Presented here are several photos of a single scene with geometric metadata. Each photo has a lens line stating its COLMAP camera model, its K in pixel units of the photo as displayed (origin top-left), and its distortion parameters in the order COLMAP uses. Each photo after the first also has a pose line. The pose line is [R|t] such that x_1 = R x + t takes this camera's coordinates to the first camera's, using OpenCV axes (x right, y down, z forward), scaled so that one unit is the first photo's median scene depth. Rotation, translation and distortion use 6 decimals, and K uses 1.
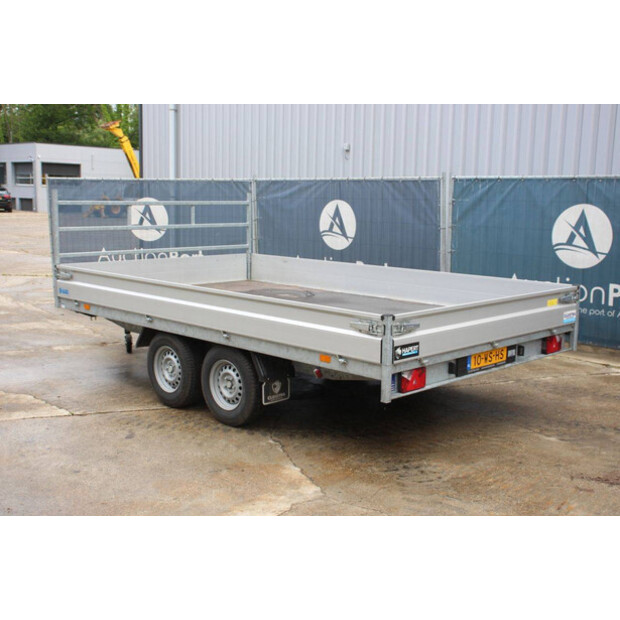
lens RADIAL K [[809.4, 0, 317.6], [0, 809.4, 302.3], [0, 0, 1]] dist [0.049095, 0.000000]
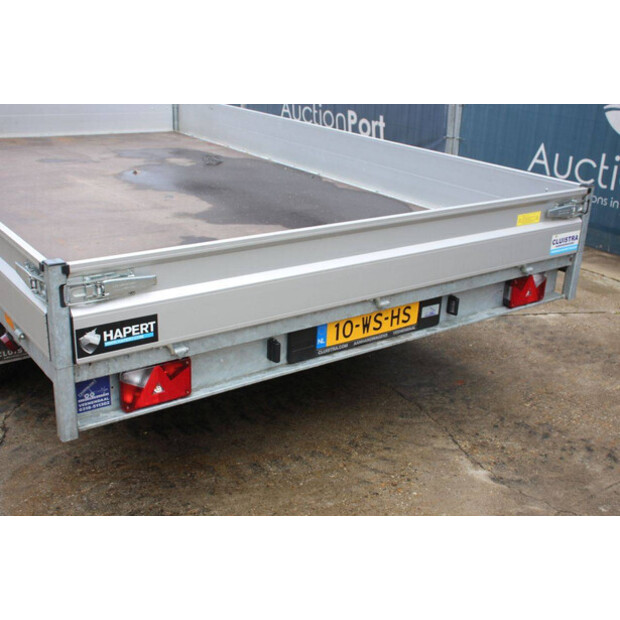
lens RADIAL K [[756.5, 0, 315.2], [0, 756.5, 308.8], [0, 0, 1]] dist [0.006300, 0.000000]
pose [[0.986419, 0.086668, -0.139520, 0.230420], [-0.053907, 0.973228, 0.223430, -0.047822], [0.155149, -0.212875, 0.964683, 0.490689]]
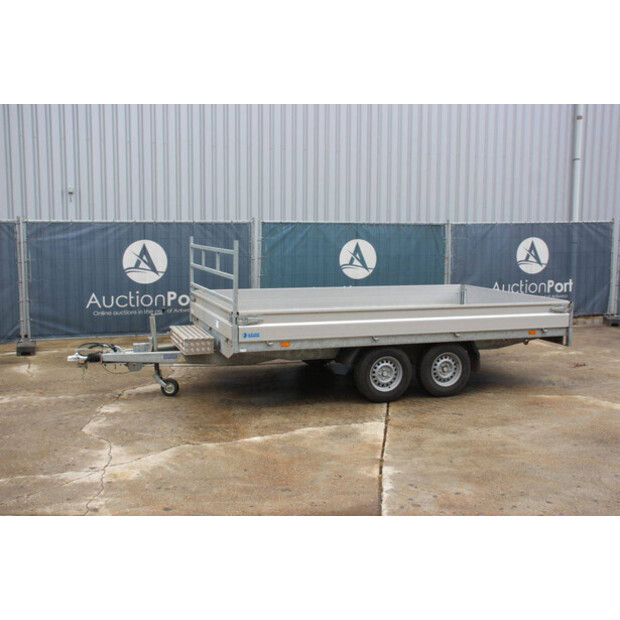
lens RADIAL K [[711.5, 0, 312.5], [0, 711.5, 314.8], [0, 0, 1]] dist [-0.033497, 0.000000]
pose [[0.439972, -0.121044, 0.889816, -1.353501], [0.121113, 0.989819, 0.074764, -0.122061], [-0.889807, 0.074874, 0.450152, 0.630505]]
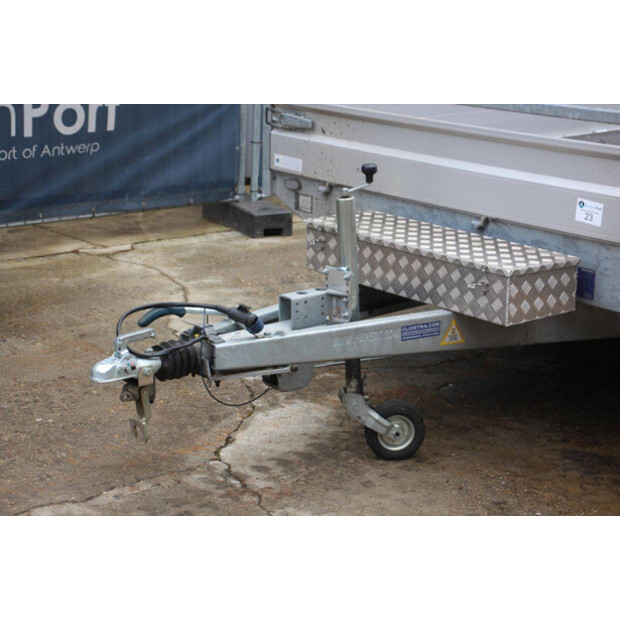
lens RADIAL K [[1455.9, 0, 323.5], [0, 1455.9, 311.9], [0, 0, 1]] dist [0.426807, 0.000000]
pose [[0.102496, -0.261402, 0.959773, -1.081670], [0.118266, 0.961213, 0.249164, -0.189679], [-0.987678, 0.087970, 0.129436, 1.379824]]
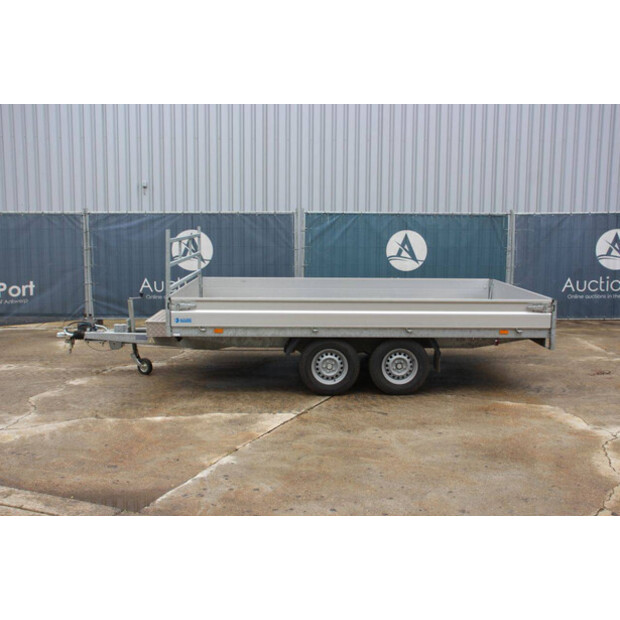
lens RADIAL K [[700.4, 0, 314.1], [0, 700.4, 305.1], [0, 0, 1]] dist [-0.035107, 0.000000]
pose [[0.697427, -0.098753, 0.709820, -1.063244], [0.101091, 0.994113, 0.038979, -0.065569], [-0.709490, 0.044571, 0.703304, 0.251514]]
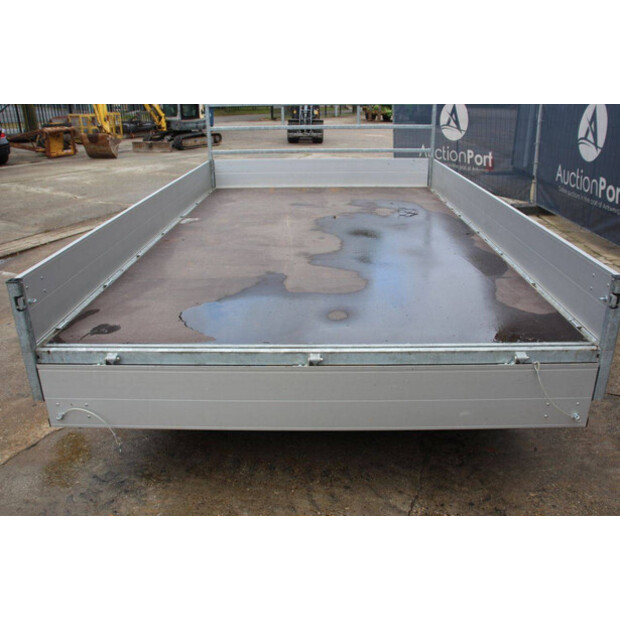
lens RADIAL K [[553.5, 0, 318.2], [0, 553.5, 308.9], [0, 0, 1]] dist [-0.119875, 0.094531]
pose [[0.691327, 0.246674, -0.679131, 0.447037], [-0.080771, 0.960411, 0.266620, -0.078557], [0.718013, -0.129467, 0.683882, 0.698324]]
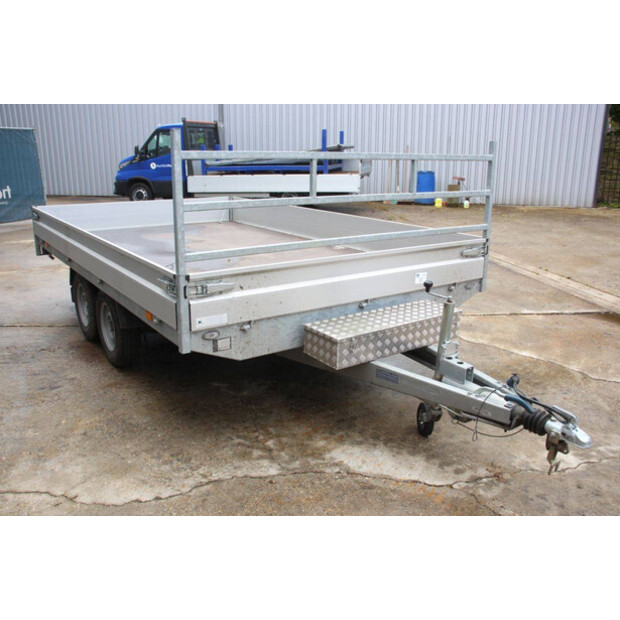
lens RADIAL K [[553.5, 0, 317.8], [0, 553.5, 321.7], [0, 0, 1]] dist [-0.119875, 0.094531]
pose [[-0.984735, -0.080651, 0.154250, -0.308032], [-0.006929, 0.903639, 0.428240, -0.246928], [-0.173924, 0.420634, -0.890403, 1.913834]]
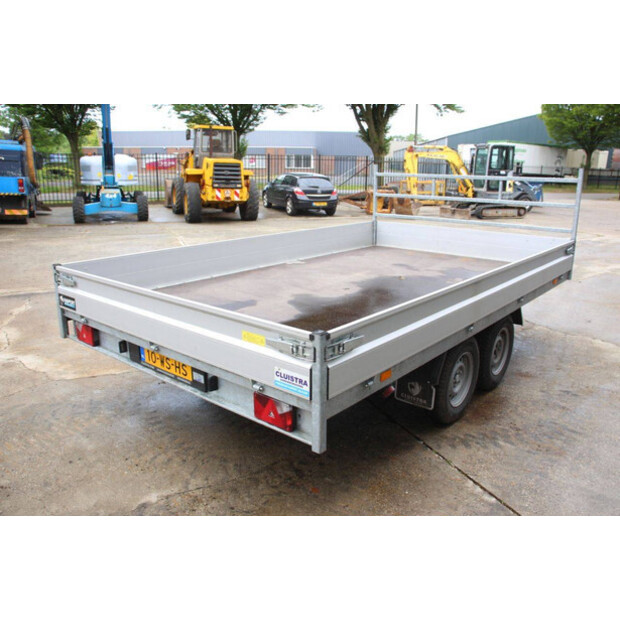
lens RADIAL K [[525.5, 0, 309.8], [0, 525.5, 310.1], [0, 0, 1]] dist [-0.101339, 0.049749]
pose [[0.075388, 0.249842, -0.965347, 0.673436], [-0.142669, 0.960845, 0.237535, -0.118883], [0.986895, 0.119817, 0.108081, 1.026830]]
